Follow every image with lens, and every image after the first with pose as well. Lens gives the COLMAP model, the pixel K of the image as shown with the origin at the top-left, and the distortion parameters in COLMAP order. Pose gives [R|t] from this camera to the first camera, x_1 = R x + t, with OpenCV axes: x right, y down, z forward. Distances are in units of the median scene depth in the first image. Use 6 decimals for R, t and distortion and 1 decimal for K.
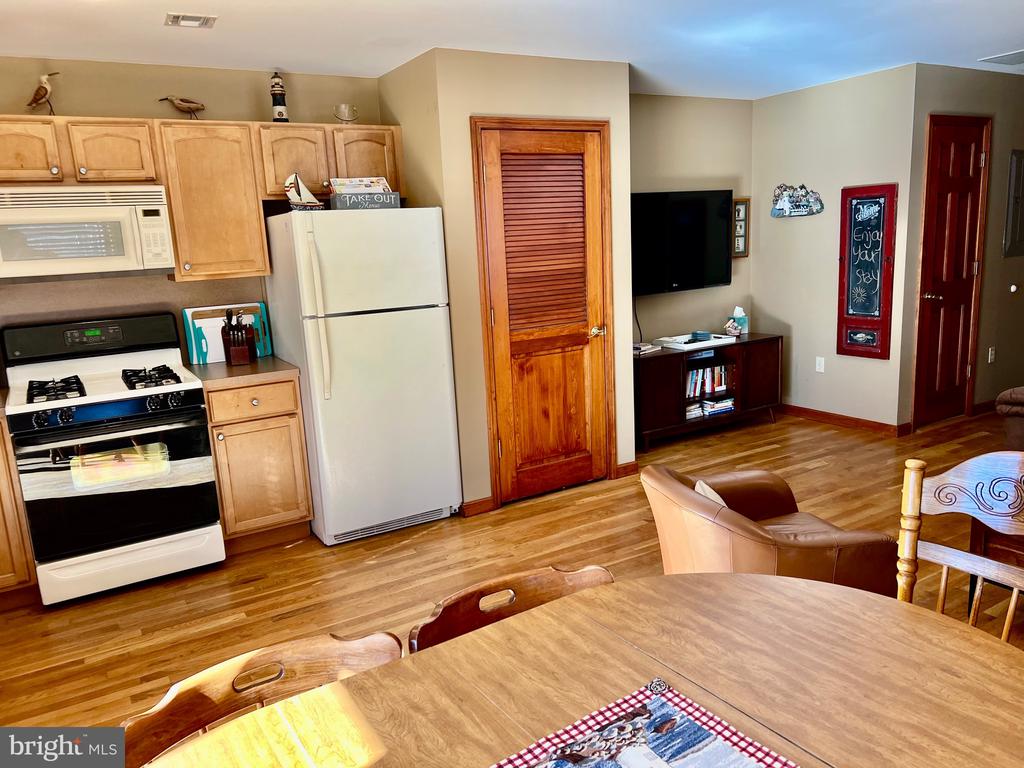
lens RADIAL K [[771.7, 0, 512.6], [0, 771.7, 392.8], [0, 0, 1]] dist [0.055419, -0.061069]
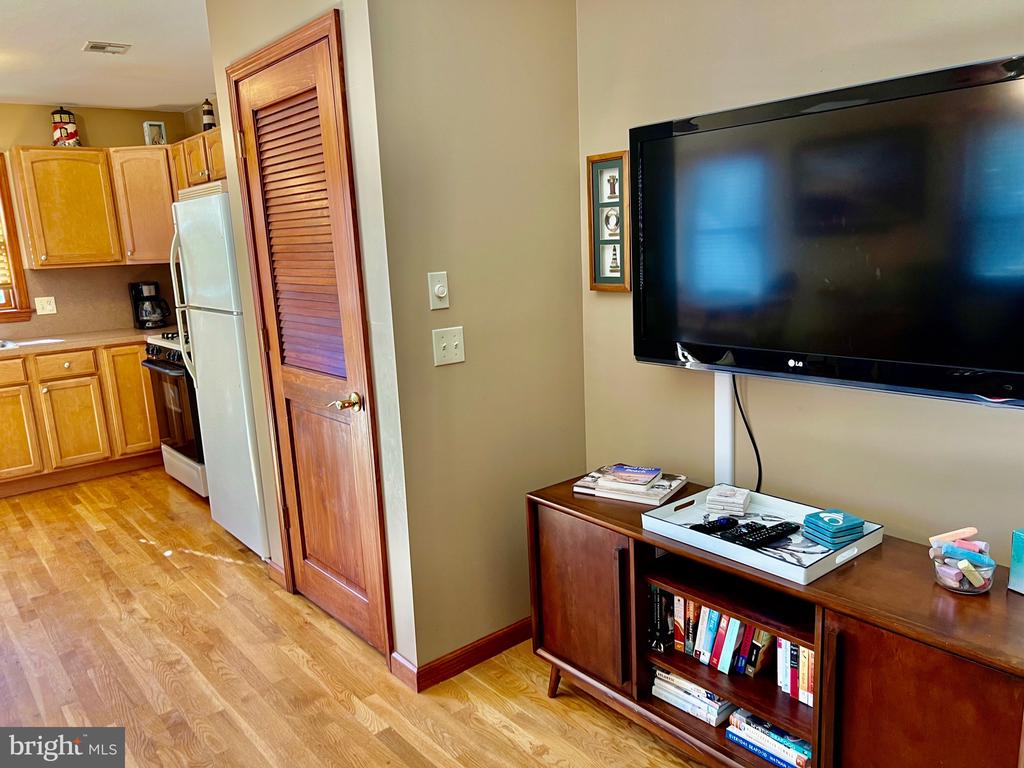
lens RADIAL K [[771.7, 0, 525.4], [0, 771.7, 394.9], [0, 0, 1]] dist [0.055419, -0.061069]
pose [[0.154778, 0.242601, -0.957699, 0.756927], [-0.165194, 0.962089, 0.217016, -0.258740], [0.974040, 0.124617, 0.188987, 1.146375]]
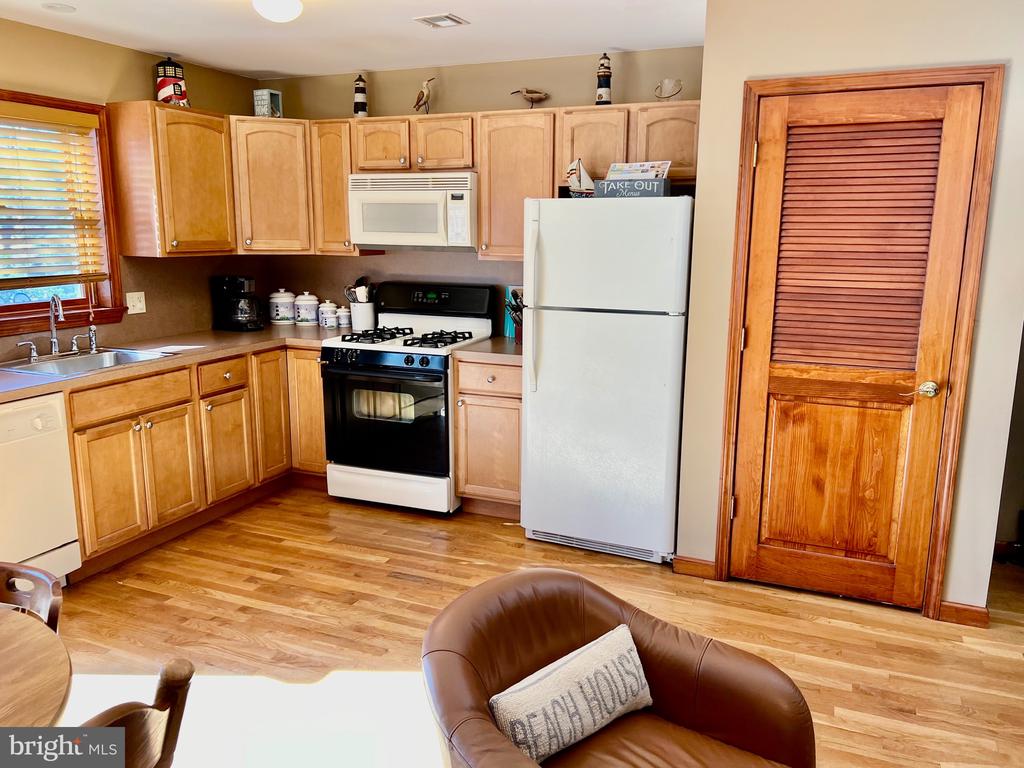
lens RADIAL K [[771.7, 0, 520.0], [0, 771.7, 376.0], [0, 0, 1]] dist [0.055419, -0.061069]
pose [[0.591577, 0.205553, -0.779605, 0.468605], [-0.200841, 0.974043, 0.104418, -0.101211], [0.780833, 0.094805, 0.617505, 0.360187]]
